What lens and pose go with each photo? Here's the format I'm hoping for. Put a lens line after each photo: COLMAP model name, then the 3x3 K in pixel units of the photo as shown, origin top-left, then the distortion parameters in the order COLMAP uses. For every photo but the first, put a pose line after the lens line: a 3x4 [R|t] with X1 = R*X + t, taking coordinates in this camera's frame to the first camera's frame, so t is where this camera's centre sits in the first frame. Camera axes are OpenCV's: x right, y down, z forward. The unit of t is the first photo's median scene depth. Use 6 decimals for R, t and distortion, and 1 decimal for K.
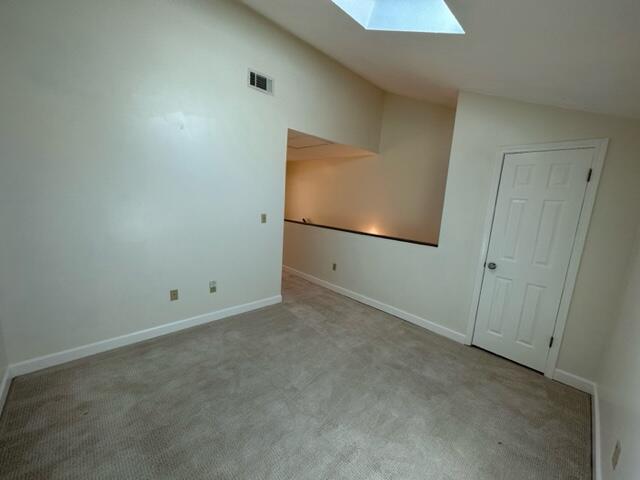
lens RADIAL K [[253.6, 0, 321.0], [0, 253.6, 240.0], [0, 0, 1]] dist [-0.000348, -0.000104]
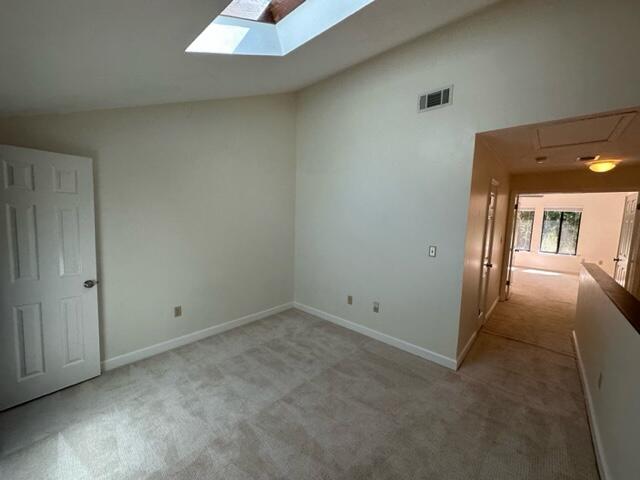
lens RADIAL K [[253.6, 0, 320.8], [0, 253.6, 240.3], [0, 0, 1]] dist [-0.000348, -0.000104]
pose [[0.080998, 0.036271, -0.996054, 0.621996], [-0.187661, 0.982020, 0.020499, -0.074376], [0.978888, 0.185260, 0.086349, 0.604506]]
